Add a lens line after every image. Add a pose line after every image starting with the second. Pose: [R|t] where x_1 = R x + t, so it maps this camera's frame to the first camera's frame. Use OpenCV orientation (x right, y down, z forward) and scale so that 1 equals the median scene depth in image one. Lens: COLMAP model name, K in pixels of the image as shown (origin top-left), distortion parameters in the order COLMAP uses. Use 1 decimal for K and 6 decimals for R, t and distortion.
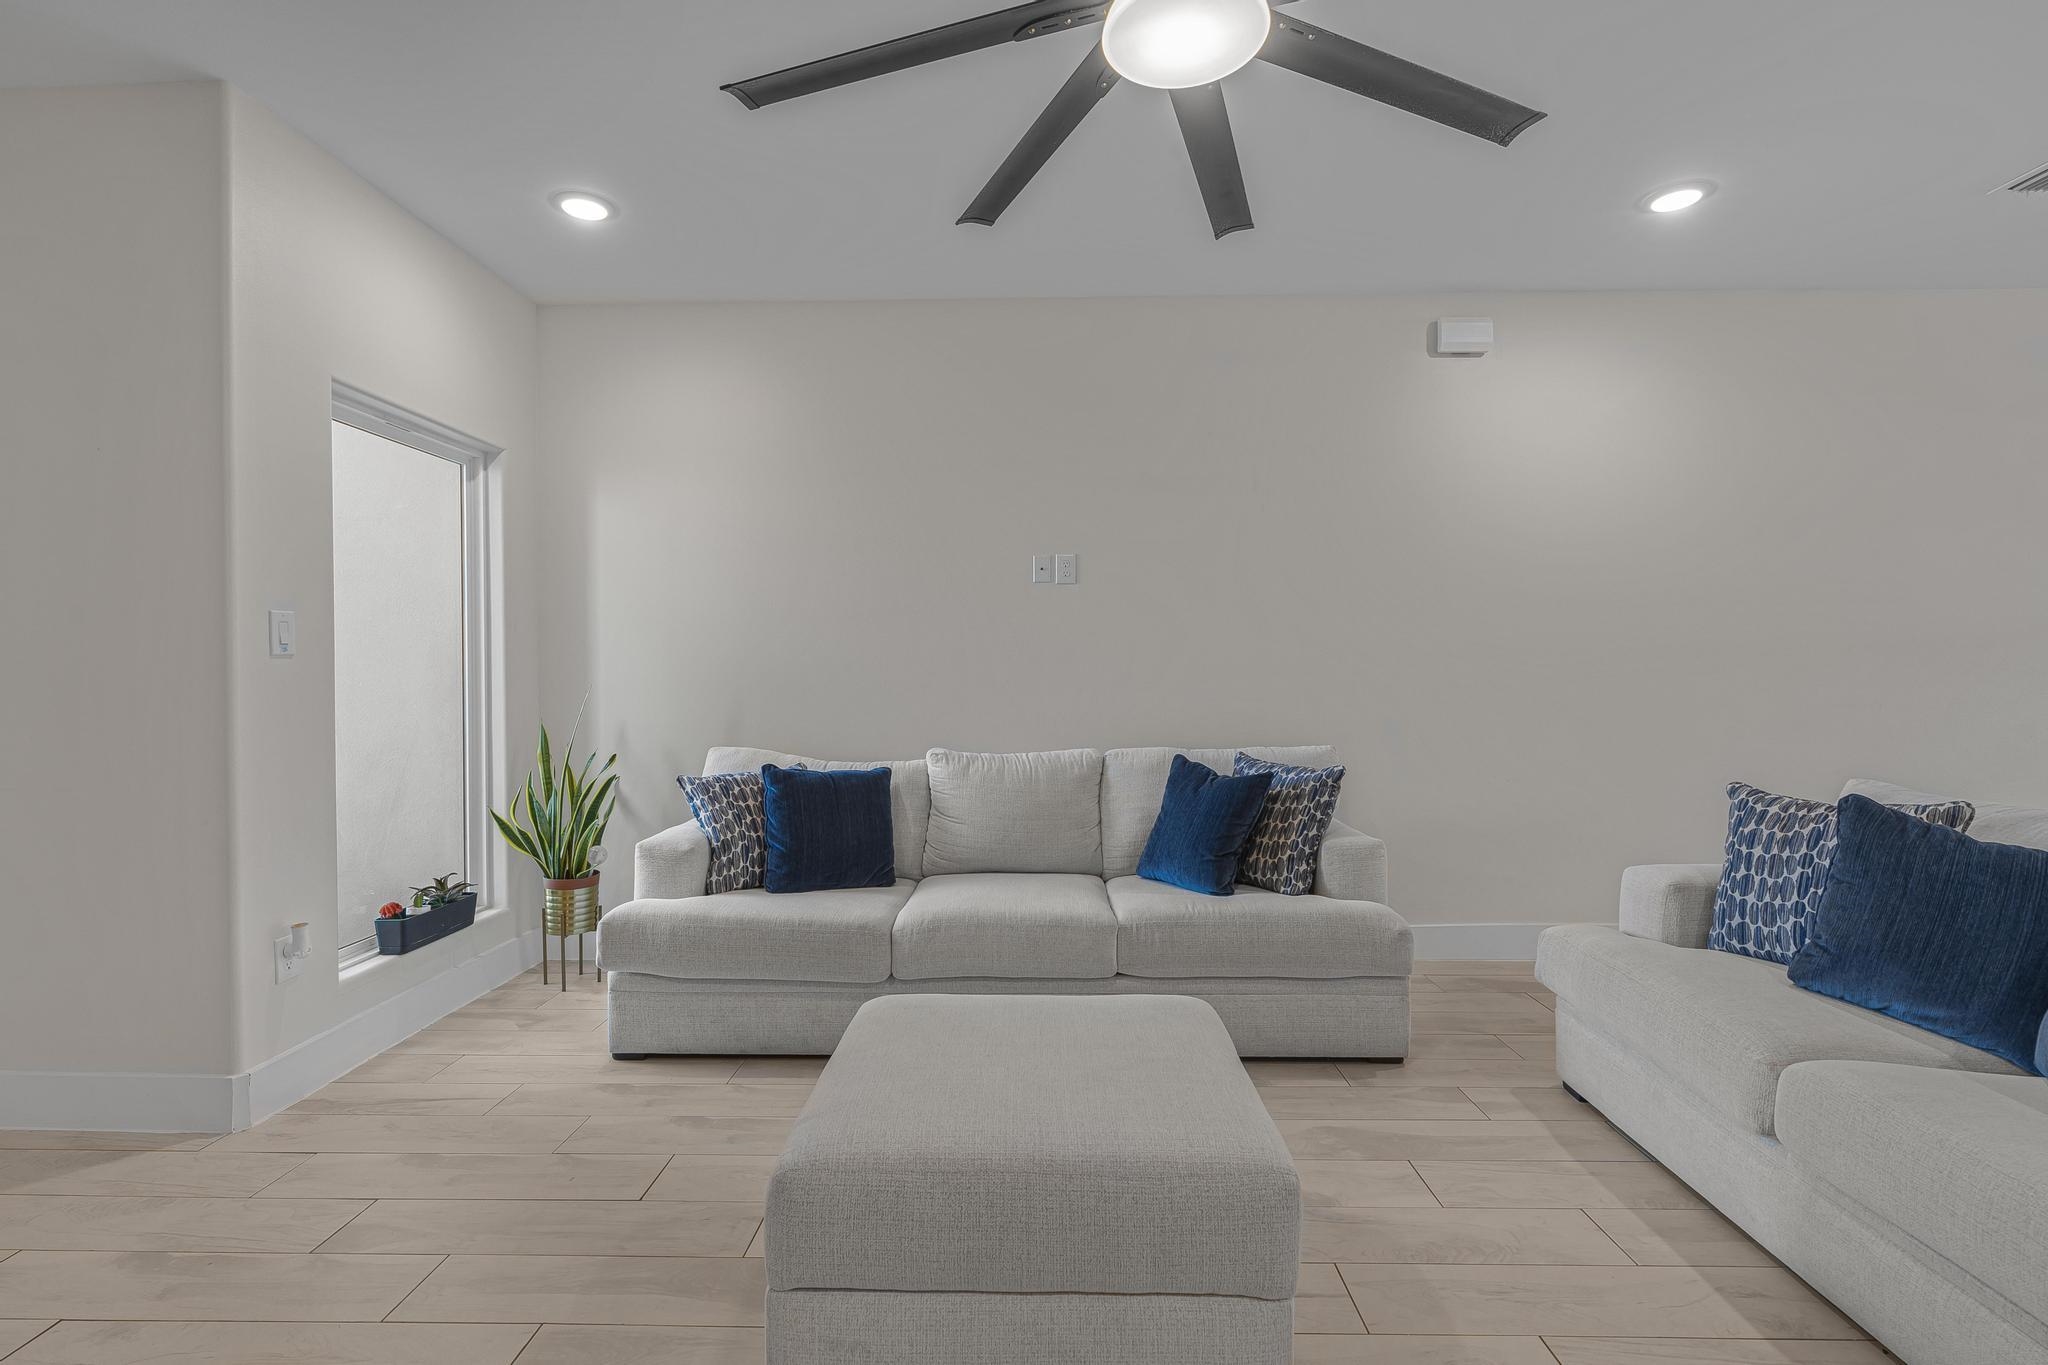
lens RADIAL K [[911.6, 0, 1018.0], [0, 911.6, 685.6], [0, 0, 1]] dist [-0.000588, 0.000219]
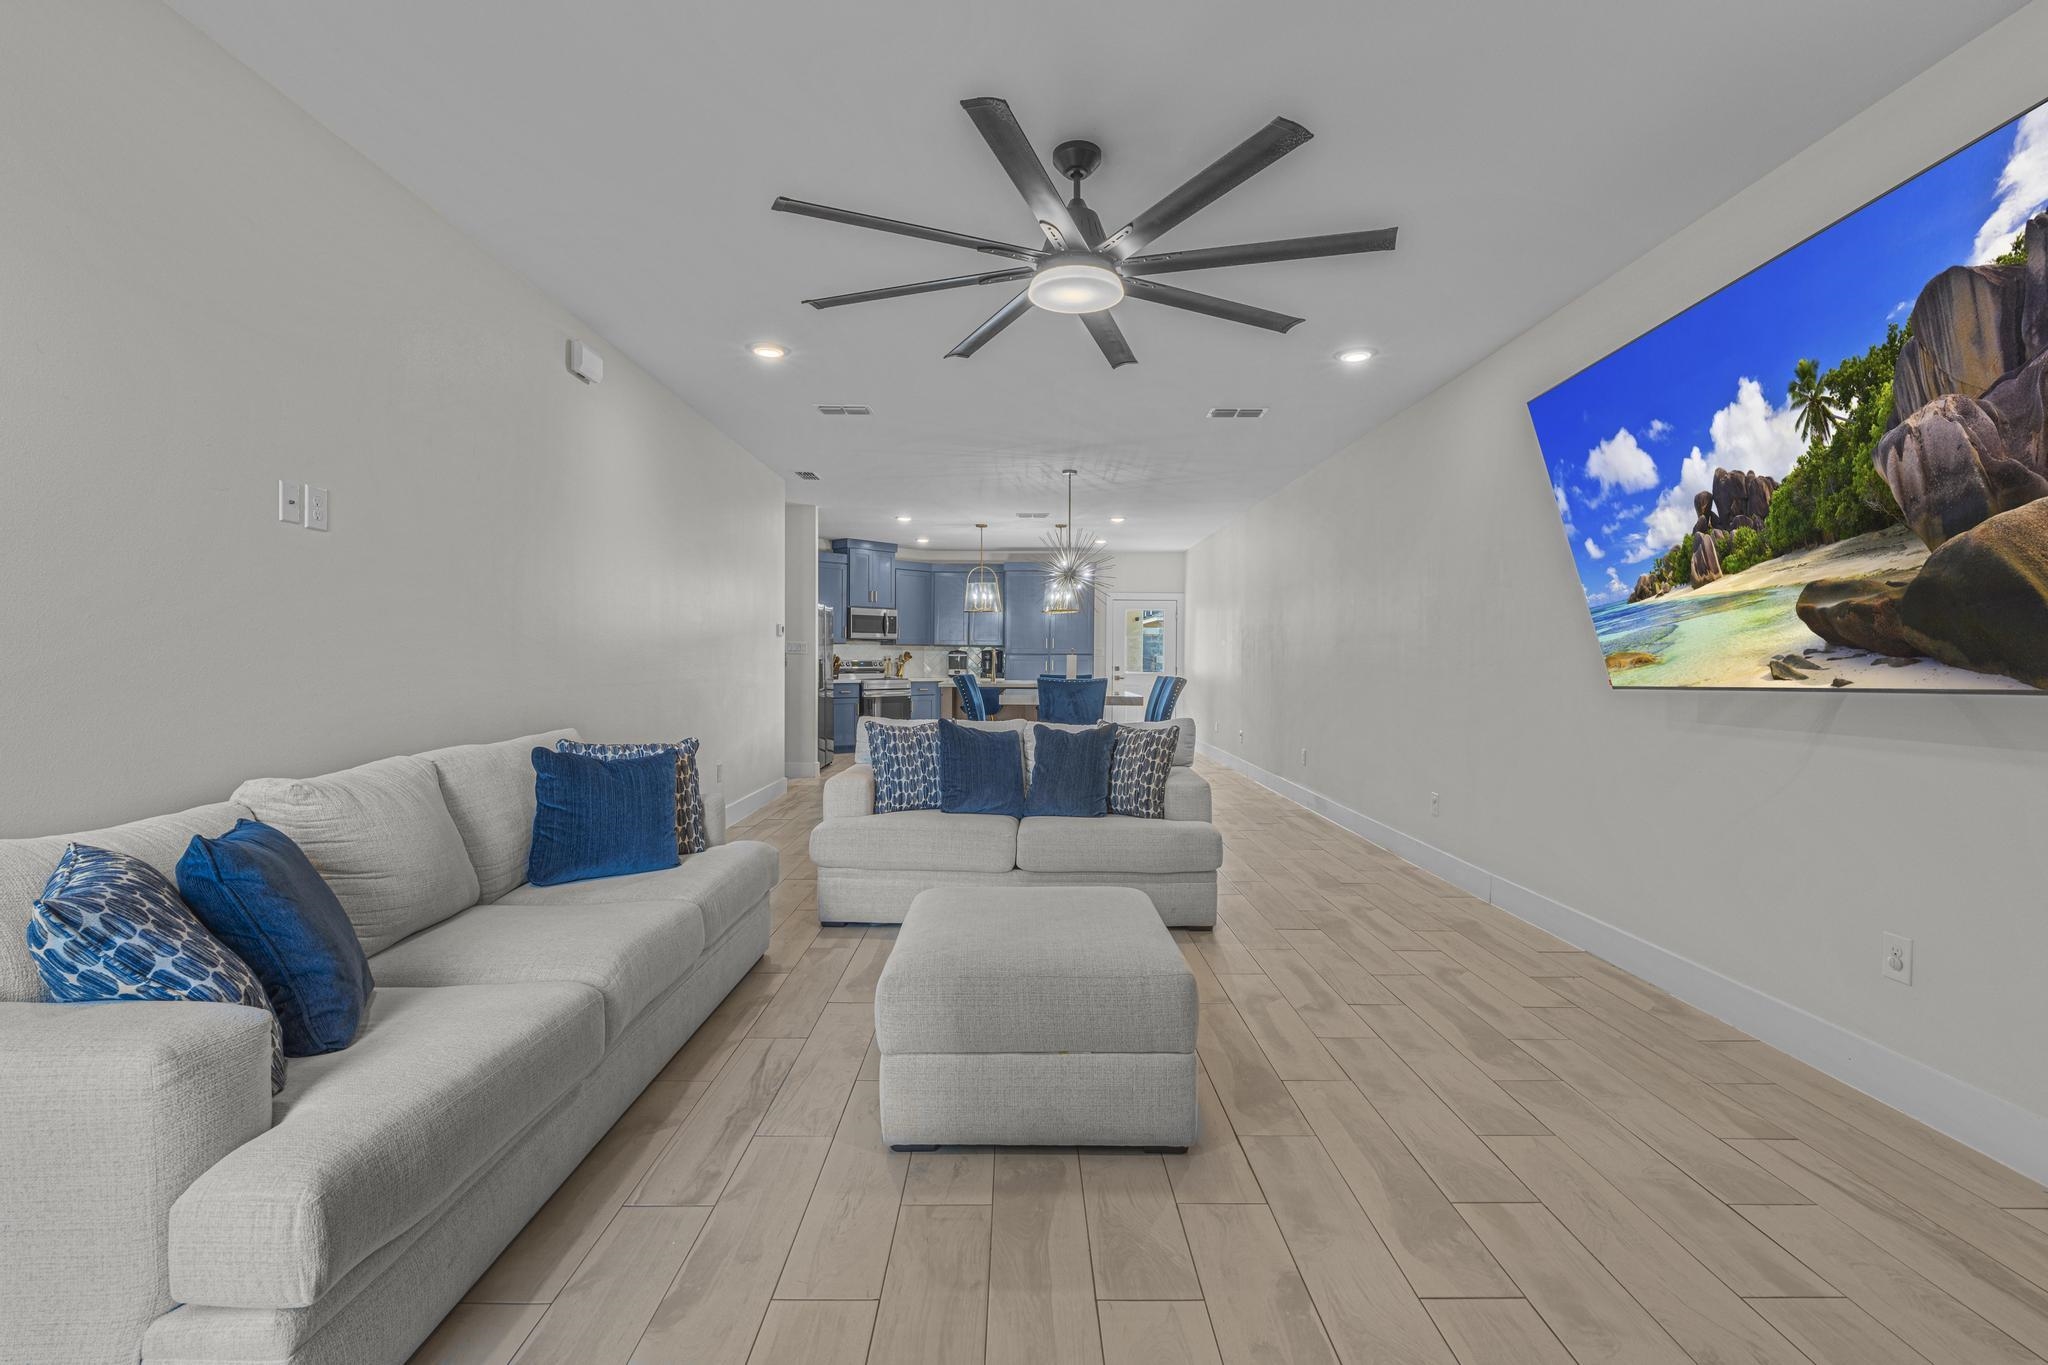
lens RADIAL K [[911.6, 0, 1011.4], [0, 911.6, 680.6], [0, 0, 1]] dist [-0.000588, 0.000219]
pose [[0.016582, -0.029467, 0.999428, -0.966573], [-0.001167, 0.999564, 0.029491, -0.024167], [-0.999862, -0.001655, 0.016540, 0.676663]]
